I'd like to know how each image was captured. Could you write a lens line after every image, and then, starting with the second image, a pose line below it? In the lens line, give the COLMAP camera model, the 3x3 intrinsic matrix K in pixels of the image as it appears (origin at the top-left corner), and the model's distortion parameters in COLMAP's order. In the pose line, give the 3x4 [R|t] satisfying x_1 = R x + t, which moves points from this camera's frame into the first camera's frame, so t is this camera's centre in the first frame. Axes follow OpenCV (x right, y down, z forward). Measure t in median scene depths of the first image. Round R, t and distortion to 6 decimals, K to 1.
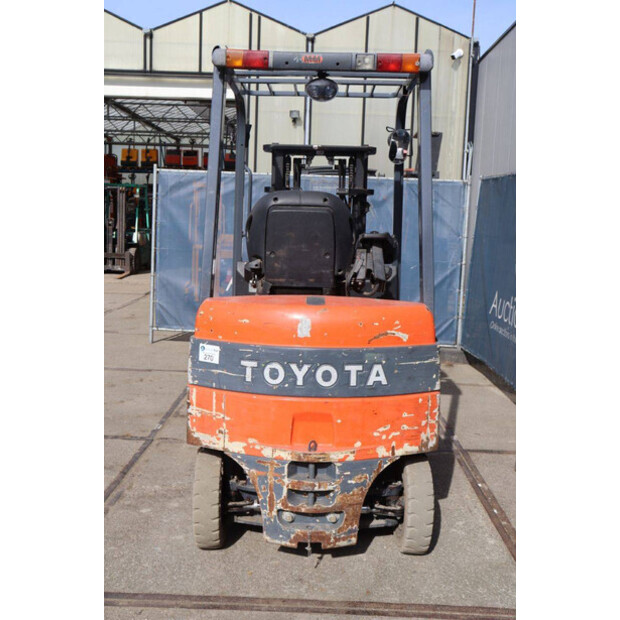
lens RADIAL K [[731.1, 0, 306.9], [0, 731.1, 318.4], [0, 0, 1]] dist [0.007907, 0.000000]
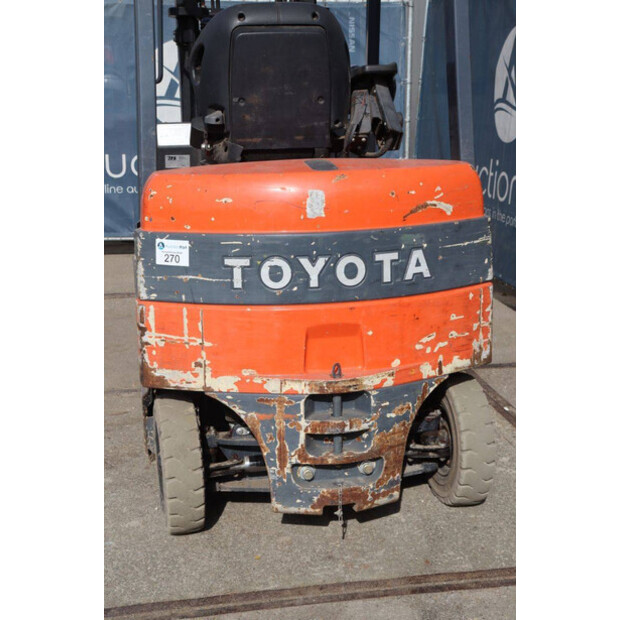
lens RADIAL K [[994.1, 0, 314.9], [0, 994.1, 314.2], [0, 0, 1]] dist [0.141829, 0.000000]
pose [[0.980352, -0.084993, 0.178005, -0.177242], [0.067216, 0.992342, 0.103626, 0.018110], [-0.185450, -0.089626, 0.978558, 0.063433]]
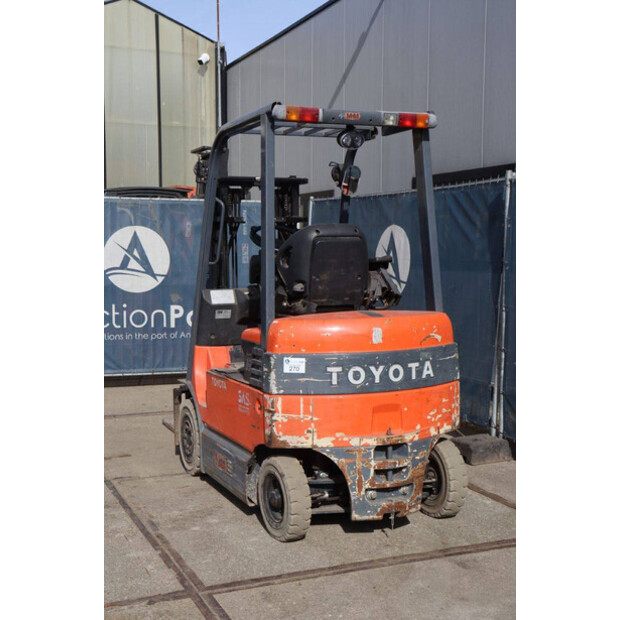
lens RADIAL K [[913.7, 0, 313.9], [0, 913.7, 315.3], [0, 0, 1]] dist [0.100930, 0.000000]
pose [[0.907931, -0.065432, 0.413981, -0.717134], [0.085677, 0.995856, -0.030503, 0.016124], [-0.410269, 0.063163, 0.909774, -0.348641]]
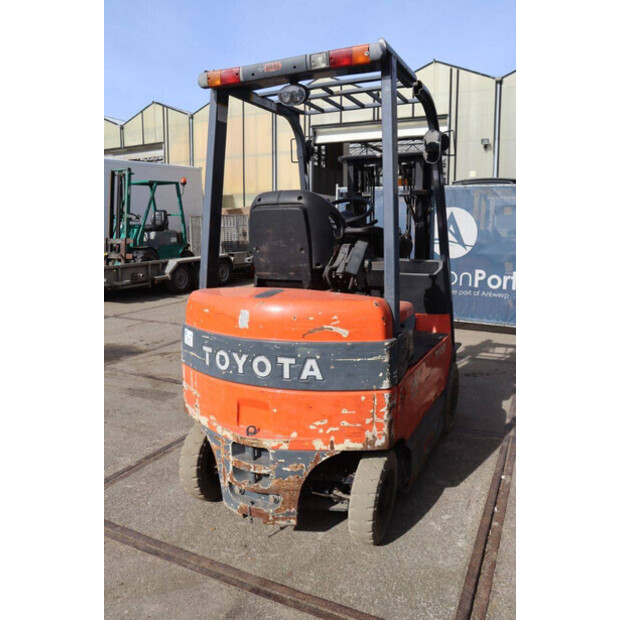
lens RADIAL K [[513.3, 0, 307.1], [0, 513.3, 315.2], [0, 0, 1]] dist [-0.144950, 0.092635]
pose [[0.901213, 0.039284, -0.431592, 0.386327], [-0.024718, 0.998921, 0.039309, -0.023707], [0.432671, -0.024758, 0.901212, 0.366818]]
